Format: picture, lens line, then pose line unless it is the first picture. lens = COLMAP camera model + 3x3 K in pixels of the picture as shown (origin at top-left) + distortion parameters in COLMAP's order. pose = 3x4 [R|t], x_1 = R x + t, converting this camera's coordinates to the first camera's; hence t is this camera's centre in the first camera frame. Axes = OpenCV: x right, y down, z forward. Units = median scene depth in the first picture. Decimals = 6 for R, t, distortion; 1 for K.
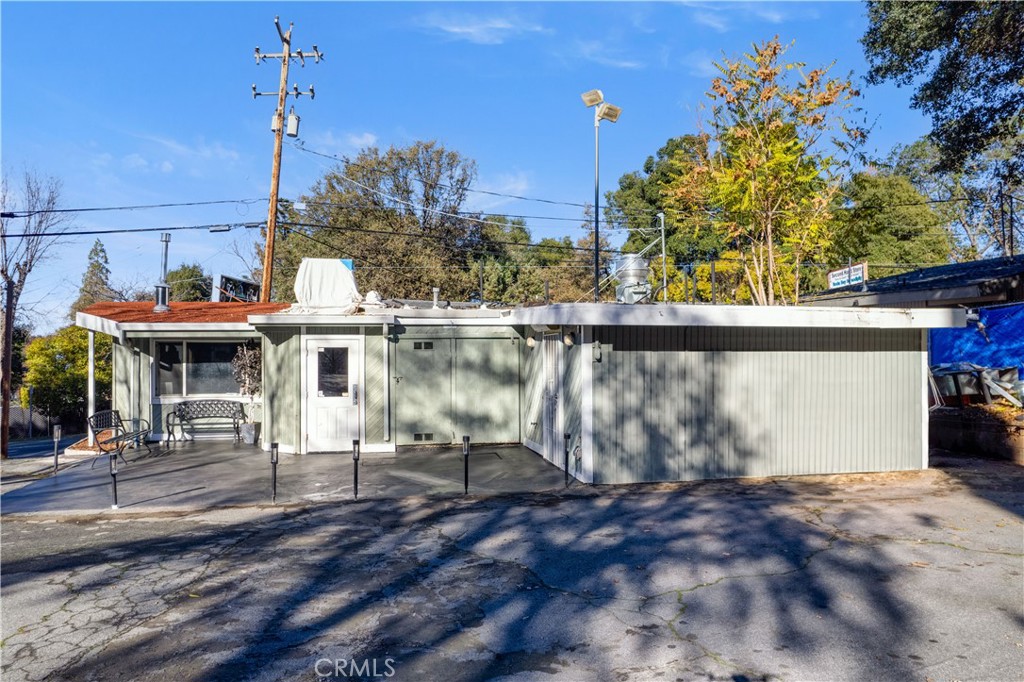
lens RADIAL K [[665.5, 0, 515.3], [0, 665.5, 343.9], [0, 0, 1]] dist [-0.055914, 0.036725]
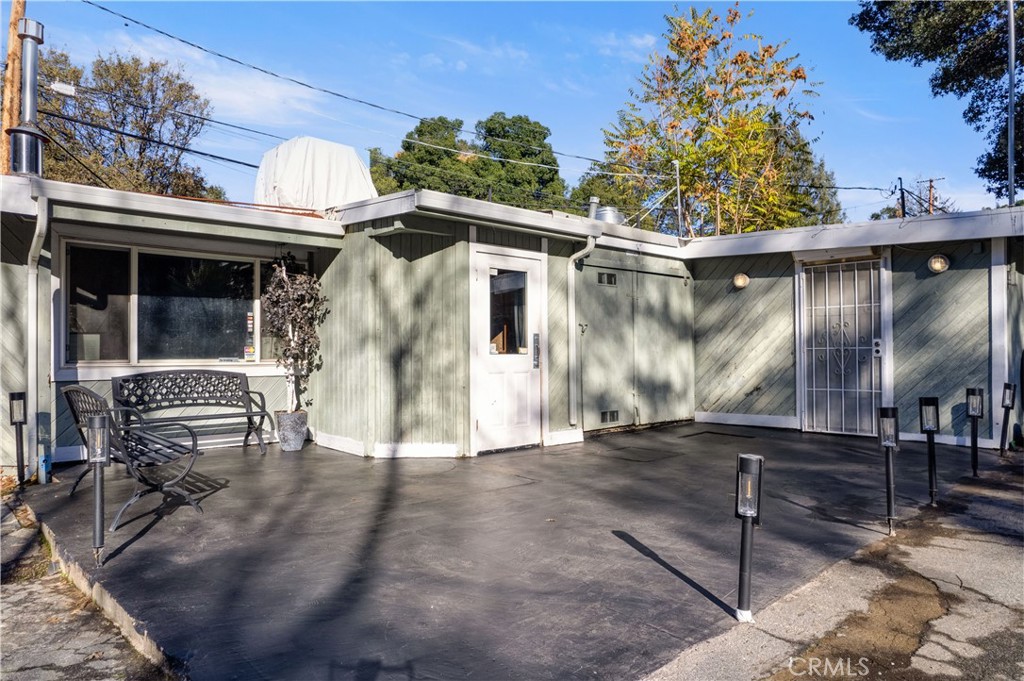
lens RADIAL K [[665.5, 0, 512.0], [0, 665.5, 342.1], [0, 0, 1]] dist [-0.055914, 0.036725]
pose [[0.847331, 0.010112, 0.530969, -0.568675], [-0.002454, 0.999883, -0.015125, 0.076363], [-0.531060, 0.011513, 0.847256, 0.488471]]
